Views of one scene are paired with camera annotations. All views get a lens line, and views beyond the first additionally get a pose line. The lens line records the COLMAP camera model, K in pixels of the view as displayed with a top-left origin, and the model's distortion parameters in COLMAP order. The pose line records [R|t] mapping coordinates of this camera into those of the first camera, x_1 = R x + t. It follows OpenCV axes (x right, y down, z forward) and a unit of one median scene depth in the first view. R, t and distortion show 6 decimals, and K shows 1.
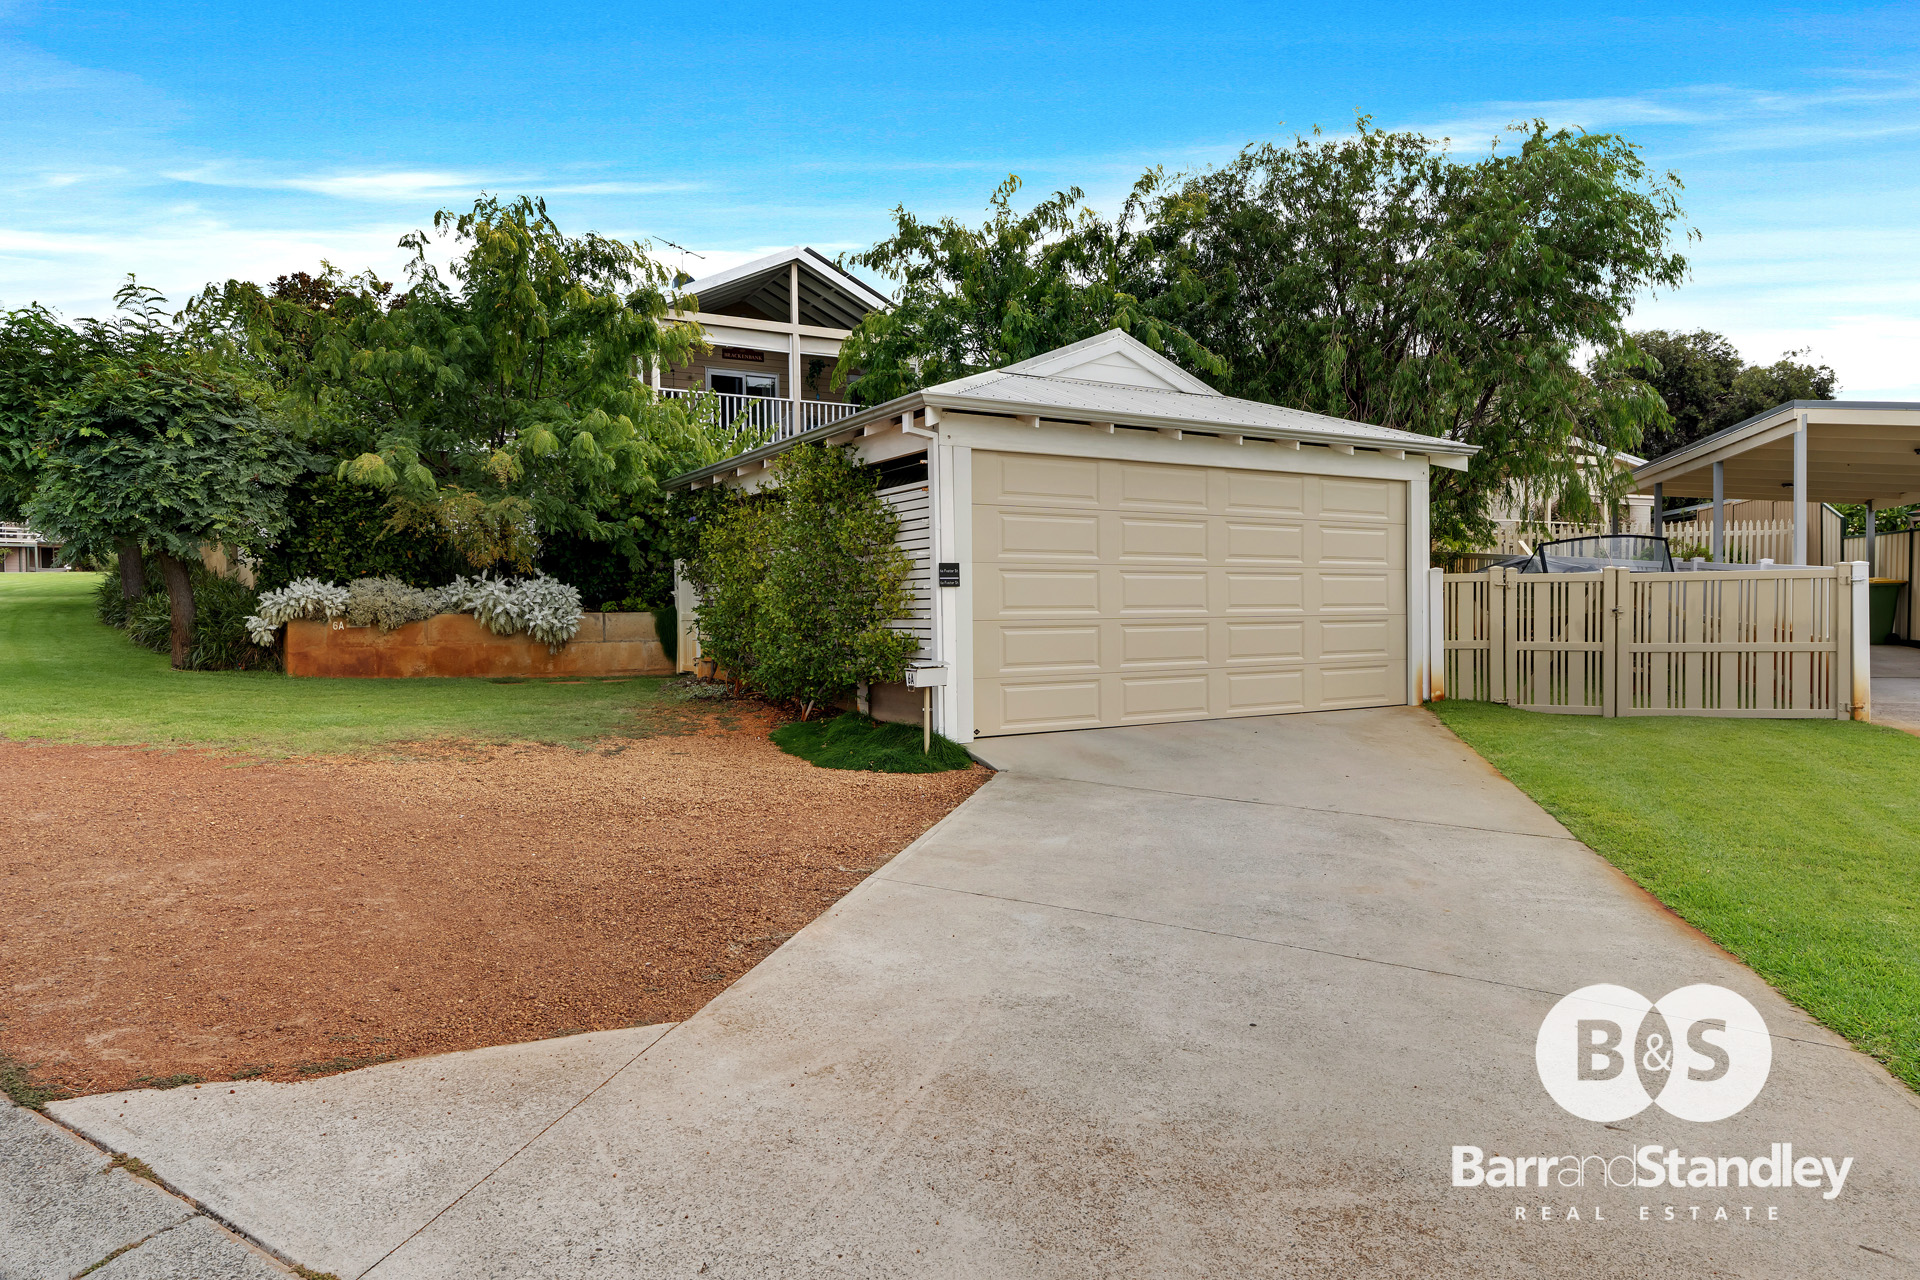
lens RADIAL K [[1162.7, 0, 959.9], [0, 1162.7, 630.1], [0, 0, 1]] dist [-0.002967, 0.002289]
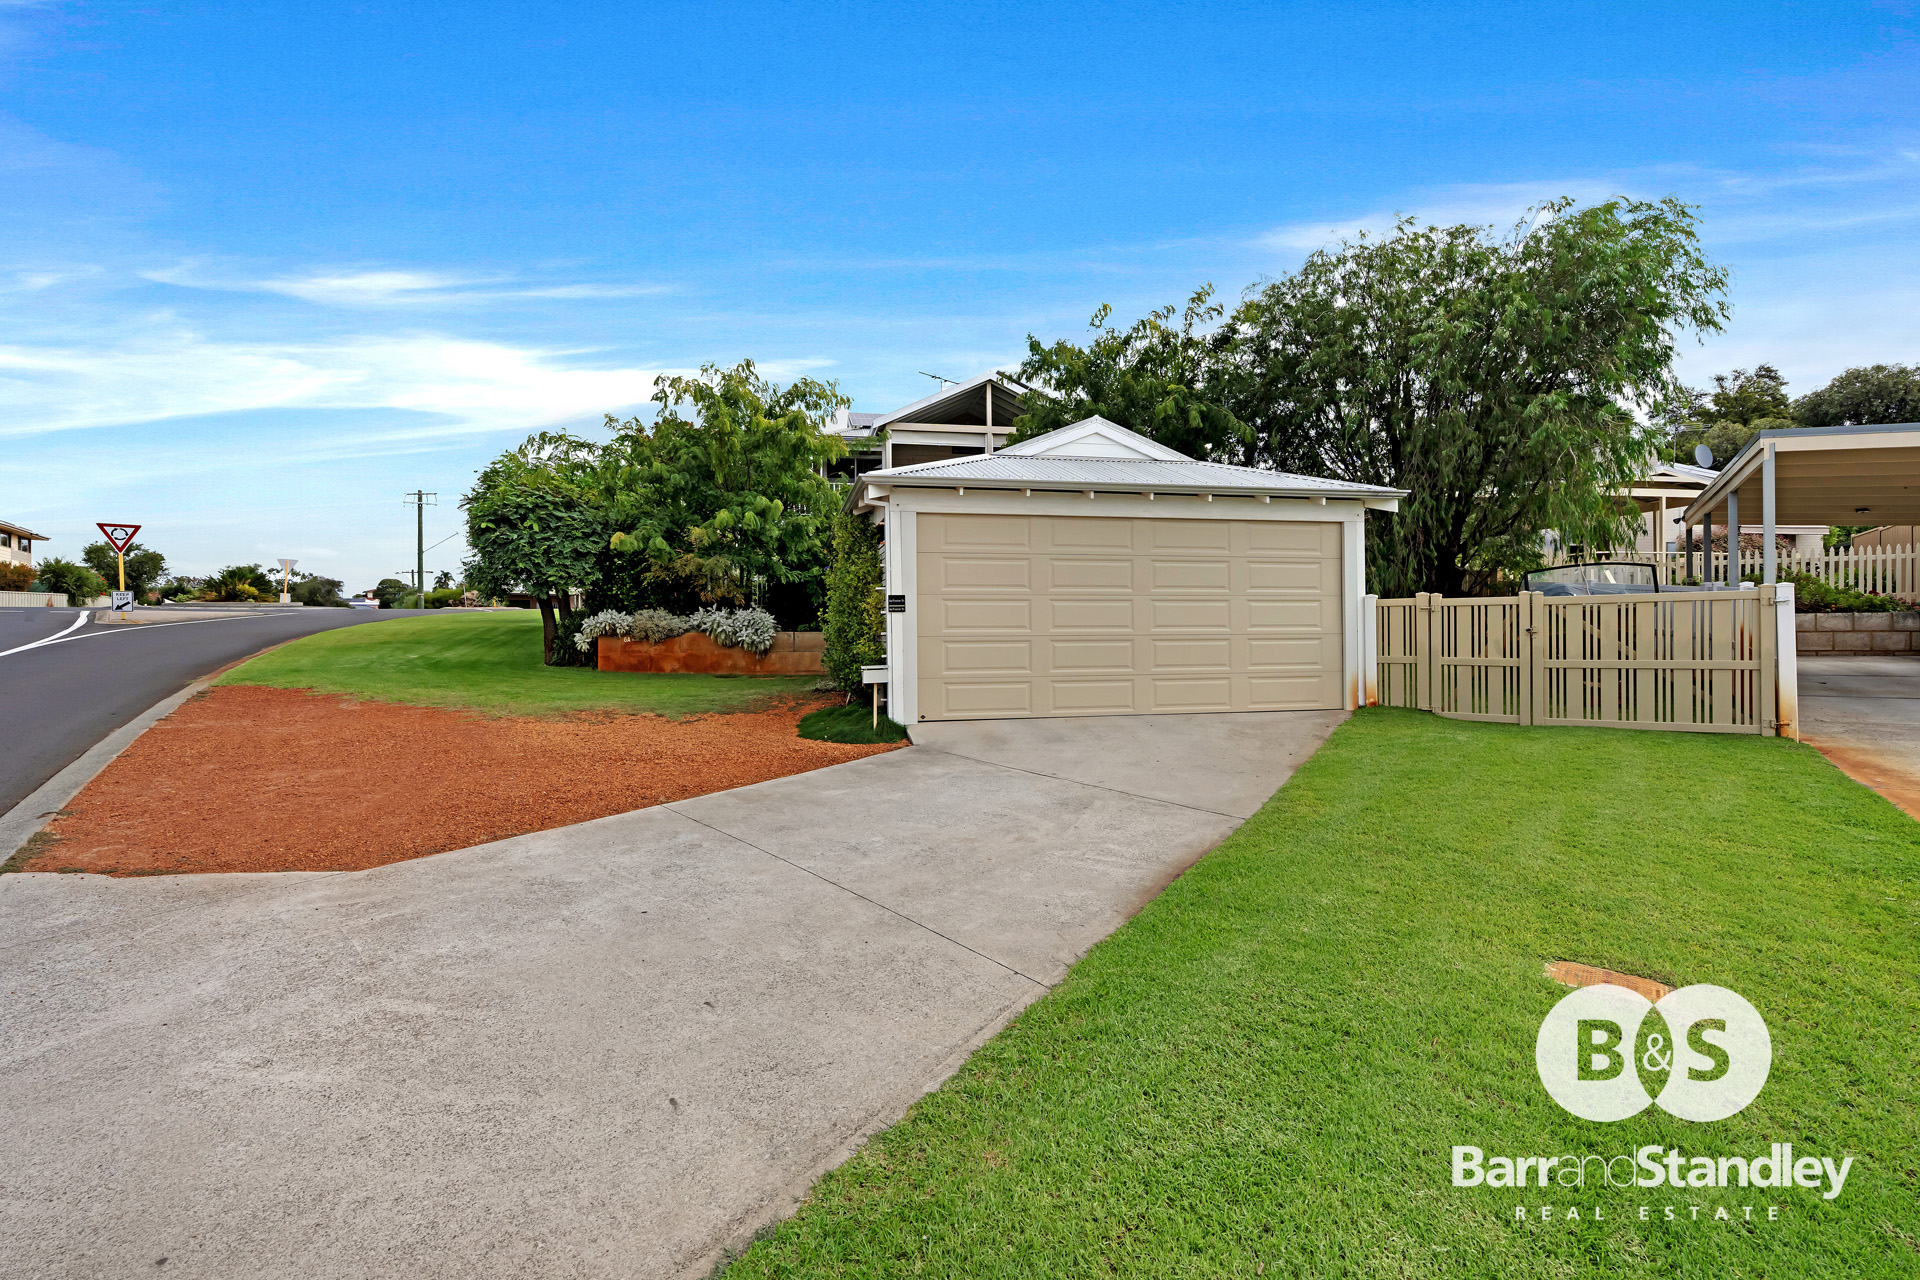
lens RADIAL K [[858.4, 0, 957.6], [0, 858.4, 628.0], [0, 0, 1]] dist [-0.004380, 0.001662]
pose [[0.944733, -0.000058, -0.327840, 0.301508], [-0.007497, 0.999735, -0.021783, 0.002827], [0.327755, 0.023037, 0.944482, 0.037086]]
